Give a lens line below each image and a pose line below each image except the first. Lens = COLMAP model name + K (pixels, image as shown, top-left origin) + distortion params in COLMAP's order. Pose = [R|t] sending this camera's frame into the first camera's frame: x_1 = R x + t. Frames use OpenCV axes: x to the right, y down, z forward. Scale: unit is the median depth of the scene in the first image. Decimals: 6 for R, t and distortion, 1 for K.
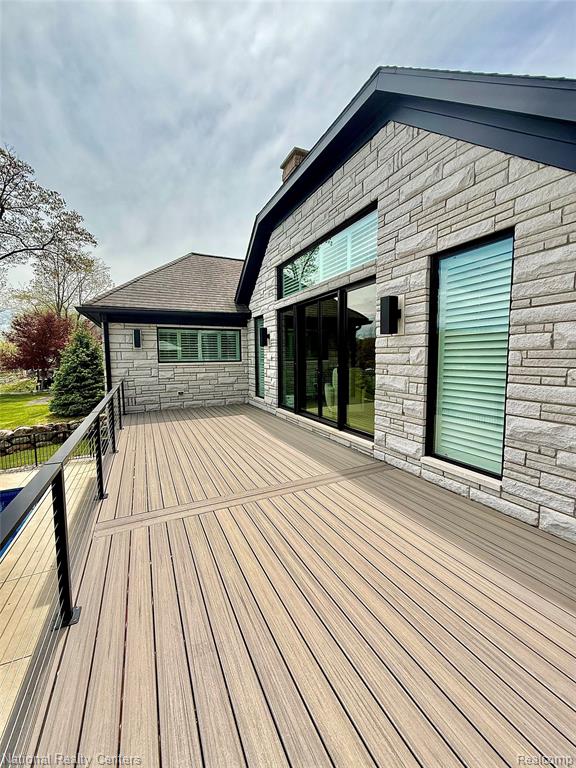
lens RADIAL K [[305.9, 0, 288.3], [0, 305.9, 382.2], [0, 0, 1]] dist [-0.001014, -0.000011]
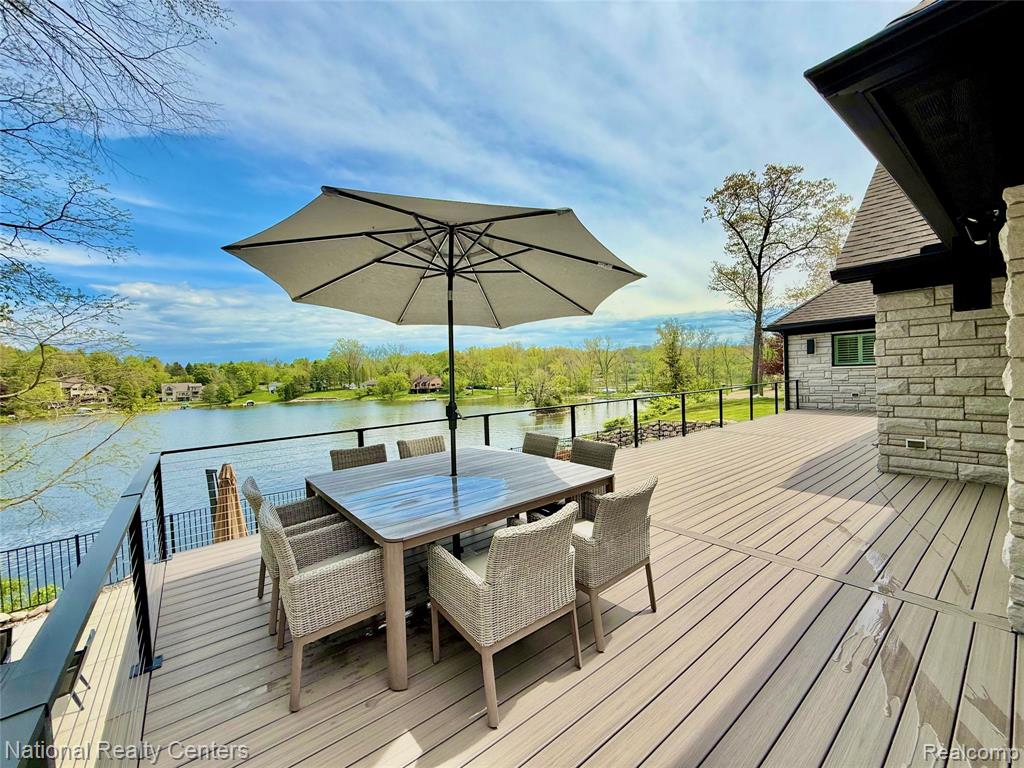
lens RADIAL K [[407.3, 0, 510.1], [0, 407.3, 385.4], [0, 0, 1]] dist [-0.000468, -0.000046]
pose [[0.208635, 0.028813, -0.977569, 0.806486], [-0.045491, 0.998770, 0.019729, 0.031584], [0.976935, 0.040354, 0.209689, -0.471262]]
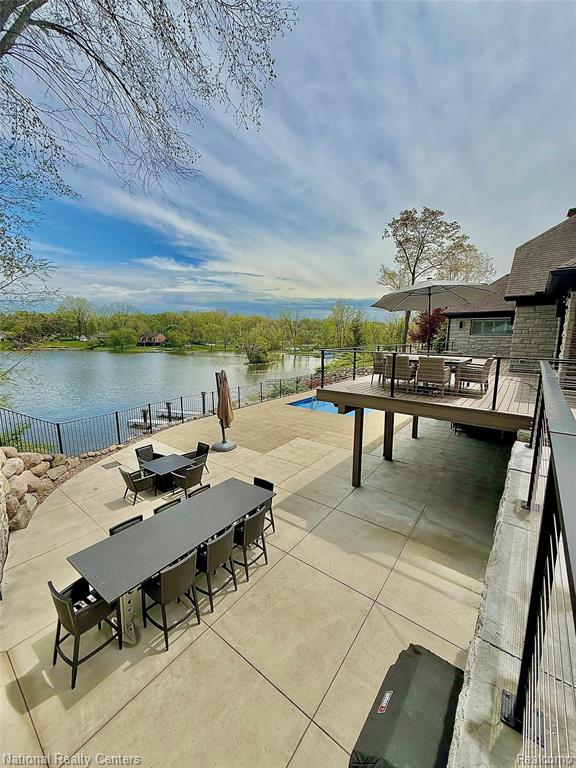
lens RADIAL K [[305.9, 0, 288.3], [0, 305.9, 382.2], [0, 0, 1]] dist [-0.001014, -0.000011]
pose [[0.435258, 0.150744, -0.887596, 1.080842], [-0.088238, 0.988279, 0.124573, 0.119009], [0.895971, 0.024098, 0.443458, -1.230084]]
